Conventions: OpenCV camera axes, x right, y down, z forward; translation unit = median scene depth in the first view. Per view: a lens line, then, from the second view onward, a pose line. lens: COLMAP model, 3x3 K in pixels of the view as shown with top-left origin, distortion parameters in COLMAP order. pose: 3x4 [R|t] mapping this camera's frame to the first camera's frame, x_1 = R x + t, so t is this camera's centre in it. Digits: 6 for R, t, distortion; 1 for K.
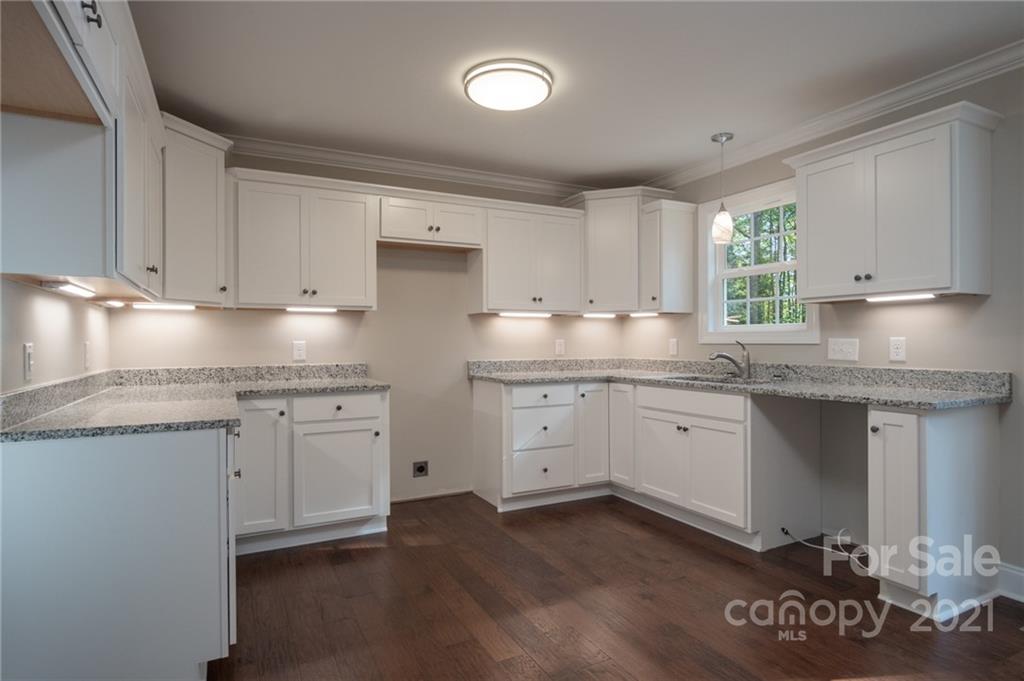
lens RADIAL K [[547.7, 0, 506.3], [0, 547.7, 343.1], [0, 0, 1]] dist [-0.010027, 0.005314]
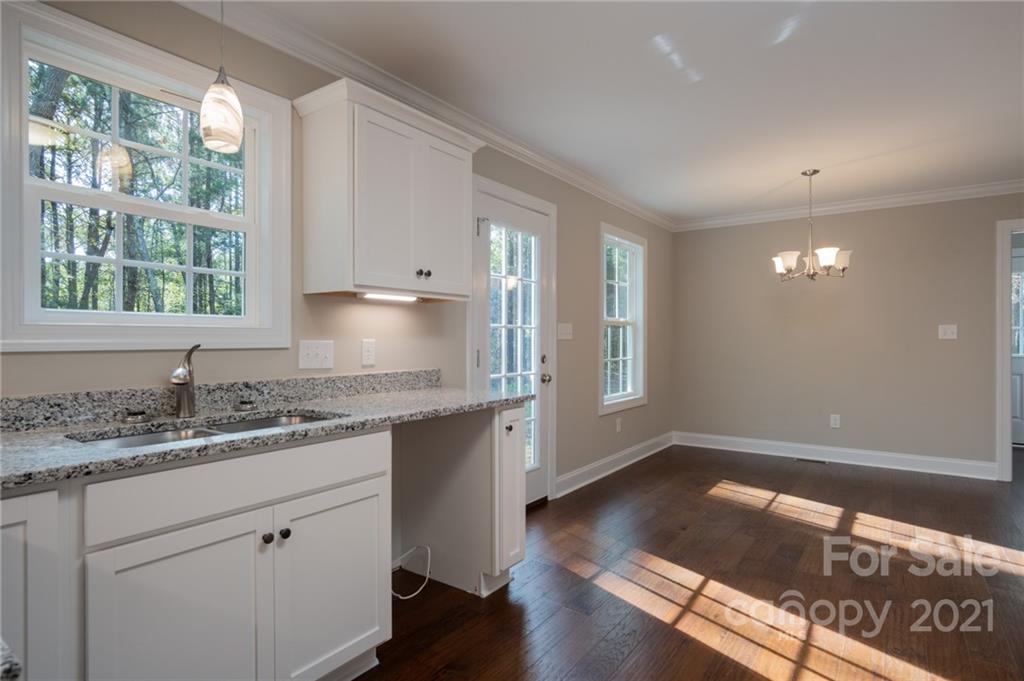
lens RADIAL K [[547.7, 0, 518.7], [0, 547.7, 338.7], [0, 0, 1]] dist [-0.010027, 0.005314]
pose [[-0.465754, 0.004532, 0.884903, -0.170589], [0.005402, 0.999983, -0.002278, -0.006559], [-0.884898, 0.003719, -0.465770, 0.981776]]
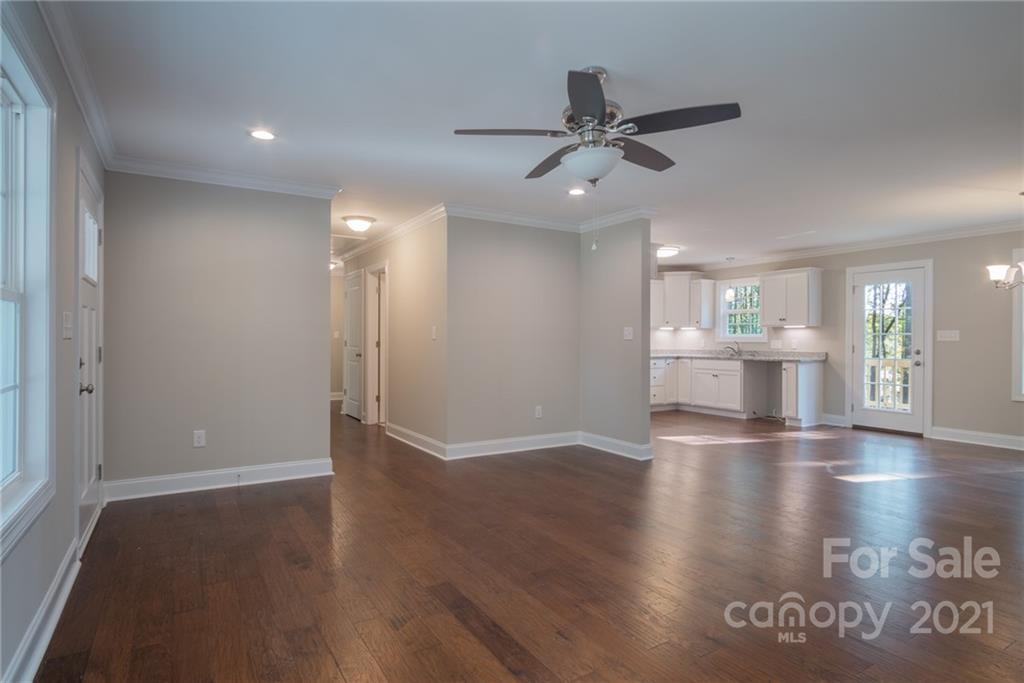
lens RADIAL K [[547.7, 0, 509.0], [0, 547.7, 342.2], [0, 0, 1]] dist [-0.010027, 0.005314]
pose [[0.996557, 0.007344, 0.082588, -0.789793], [-0.007513, 0.999970, 0.001740, 0.004809], [-0.082573, -0.002354, 0.996582, -1.359478]]
